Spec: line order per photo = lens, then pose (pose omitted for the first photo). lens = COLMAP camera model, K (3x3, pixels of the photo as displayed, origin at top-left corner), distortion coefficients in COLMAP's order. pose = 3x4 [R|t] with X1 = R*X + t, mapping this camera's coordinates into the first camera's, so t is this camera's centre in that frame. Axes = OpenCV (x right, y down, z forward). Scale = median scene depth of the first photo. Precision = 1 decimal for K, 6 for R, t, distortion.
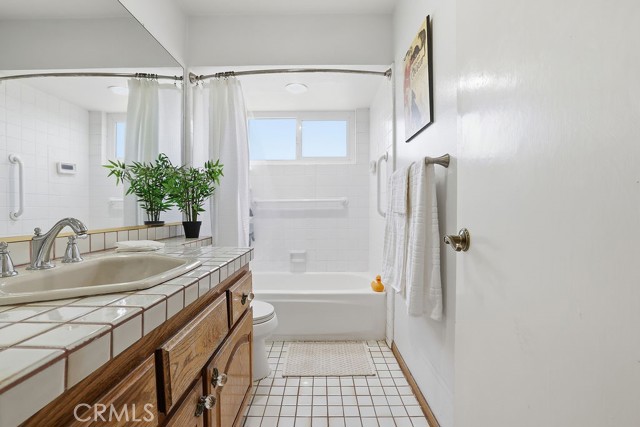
lens RADIAL K [[284.1, 0, 319.3], [0, 284.1, 215.5], [0, 0, 1]] dist [-0.045456, 0.018427]
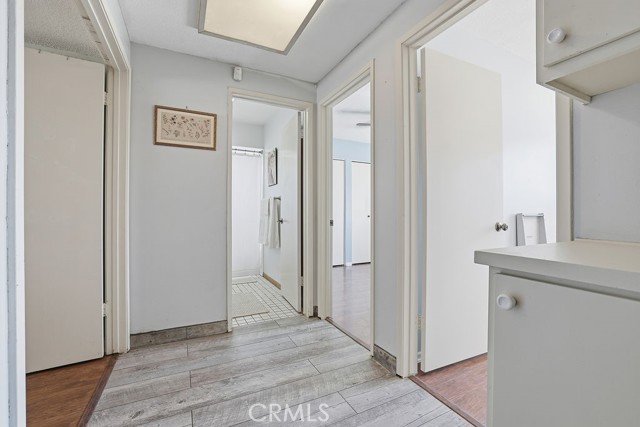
lens RADIAL K [[277.8, 0, 319.1], [0, 277.8, 211.4], [0, 0, 1]] dist [-0.045614, 0.016856]
pose [[0.894309, 0.004264, 0.447430, -0.473418], [0.006631, 0.999719, -0.022780, 0.026857], [-0.447401, 0.023339, 0.894029, -1.690369]]
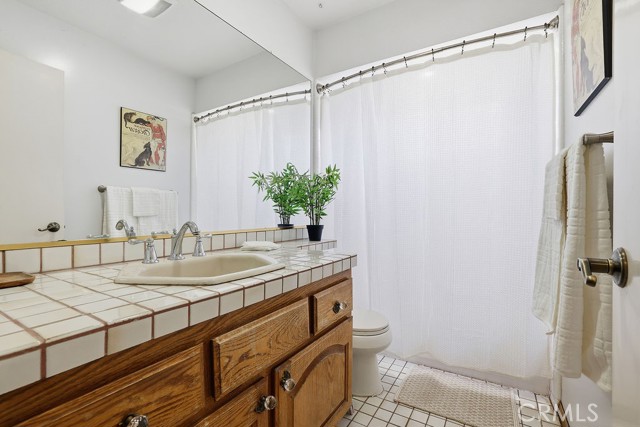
lens RADIAL K [[292.8, 0, 319.8], [0, 292.8, 216.6], [0, 0, 1]] dist [-0.022134, 0.000502]
pose [[0.851833, 0.004905, -0.523790, 0.176981], [-0.009196, 0.999942, -0.005590, -0.005813], [0.523732, 0.009579, 0.851829, 0.100824]]
